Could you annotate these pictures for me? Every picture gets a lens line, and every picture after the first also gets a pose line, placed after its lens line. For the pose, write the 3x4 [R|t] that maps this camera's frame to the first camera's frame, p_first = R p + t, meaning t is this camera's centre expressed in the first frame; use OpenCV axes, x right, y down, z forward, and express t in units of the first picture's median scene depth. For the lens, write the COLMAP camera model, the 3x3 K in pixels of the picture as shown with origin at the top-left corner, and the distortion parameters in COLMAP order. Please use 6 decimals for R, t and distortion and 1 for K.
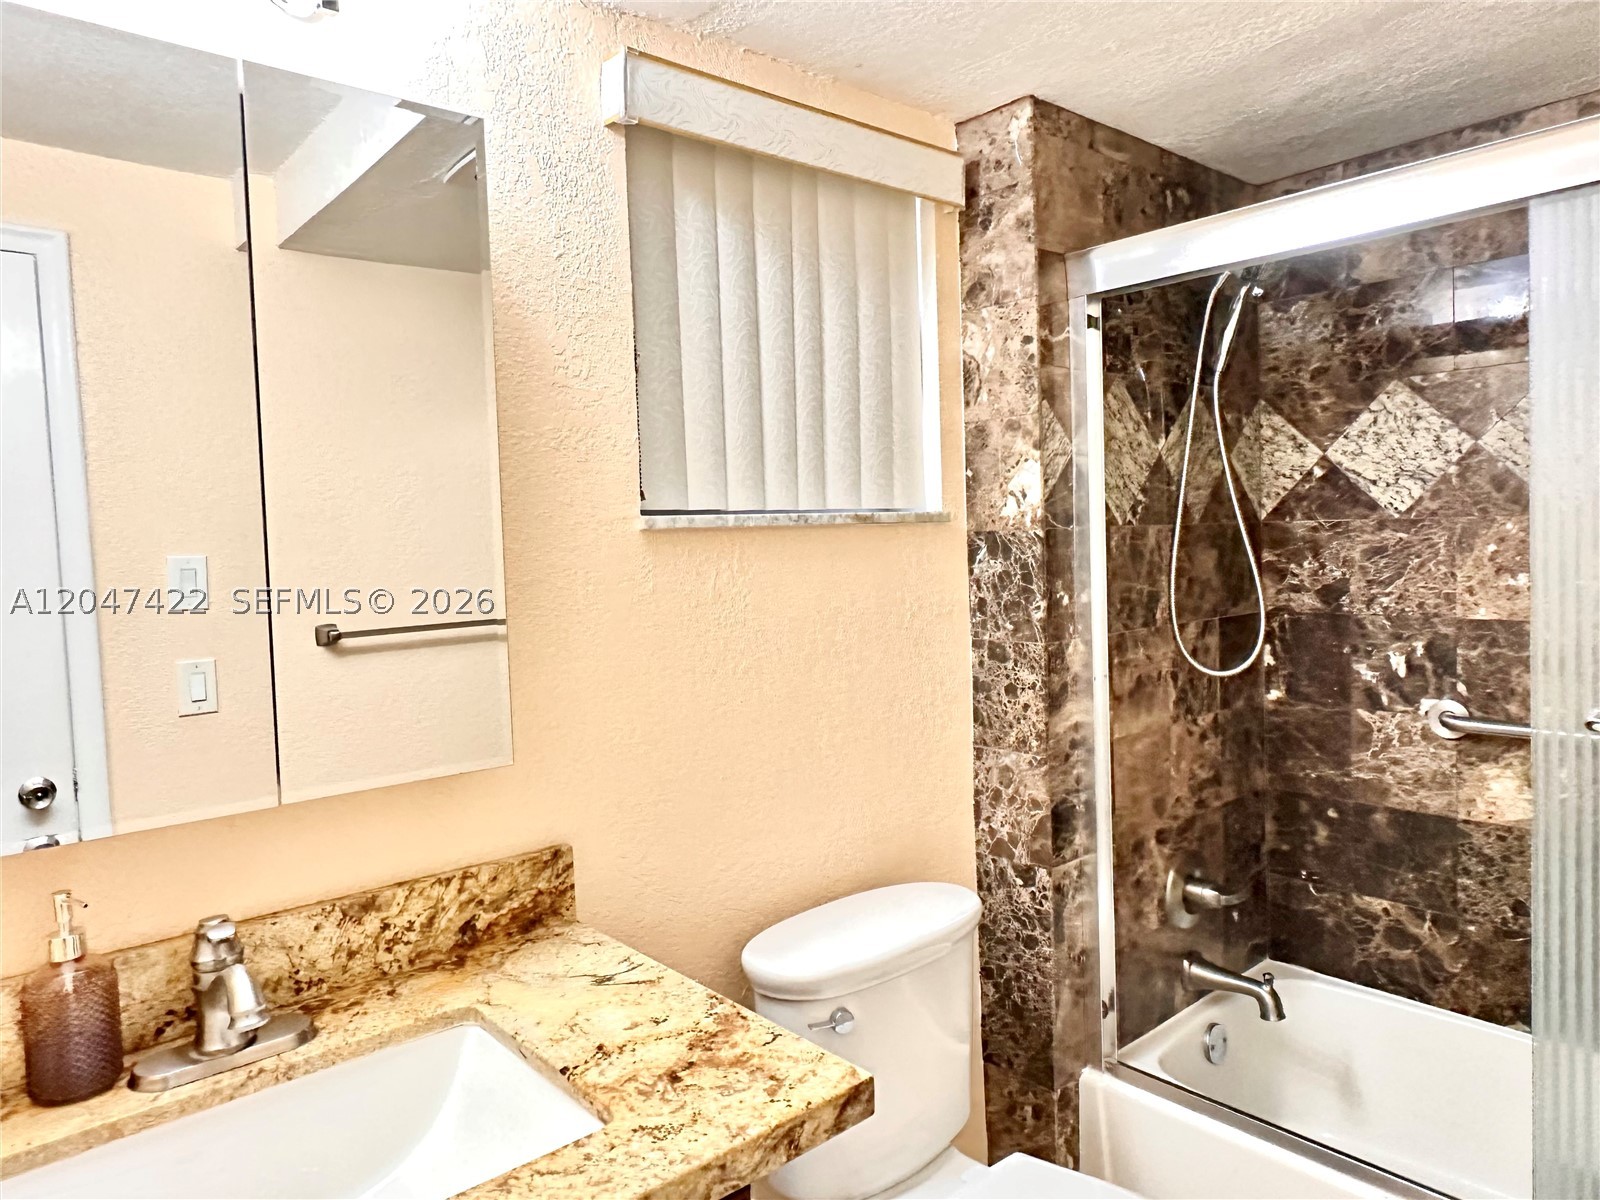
lens RADIAL K [[1037.6, 0, 800.7], [0, 1037.6, 591.5], [0, 0, 1]] dist [-0.000353, -0.003294]
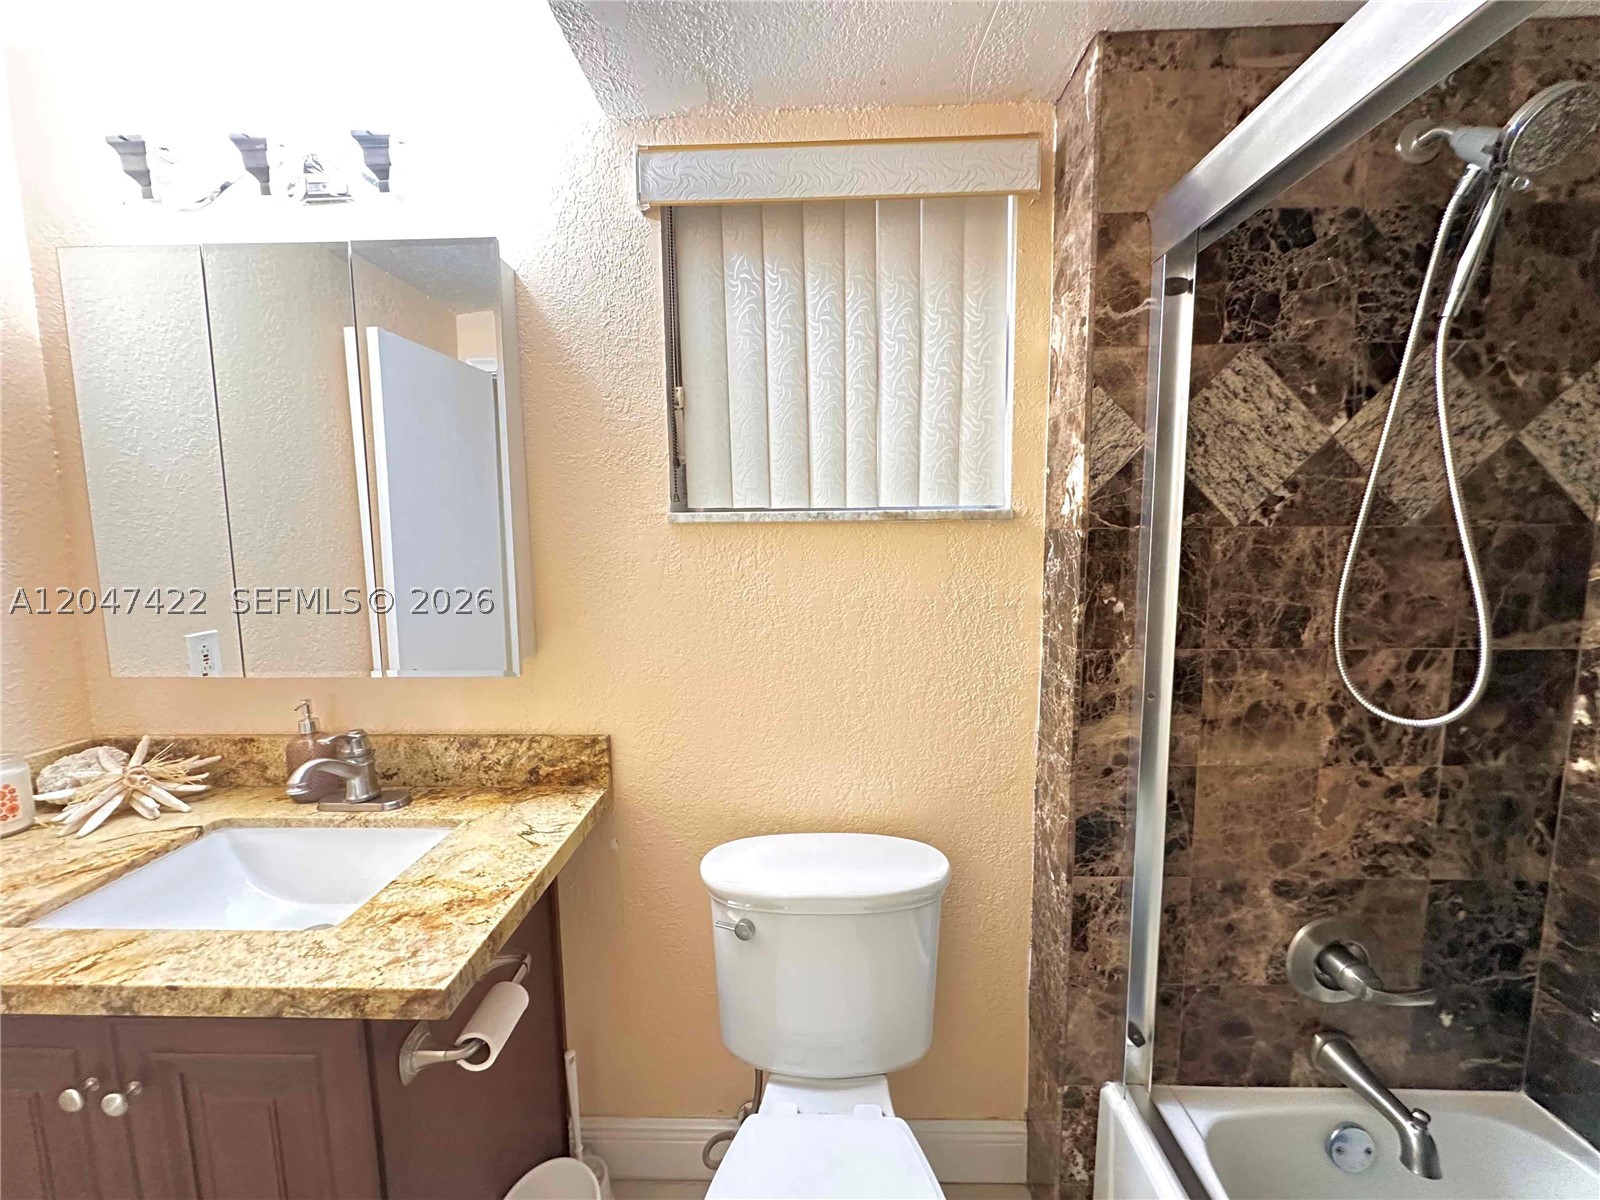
lens RADIAL K [[638.9, 0, 797.5], [0, 638.9, 607.0], [0, 0, 1]] dist [-0.004007, 0.000901]
pose [[0.739063, 0.108352, -0.664865, 0.422540], [-0.050709, 0.993128, 0.105480, -0.037149], [0.671725, -0.044242, 0.739478, 0.387881]]
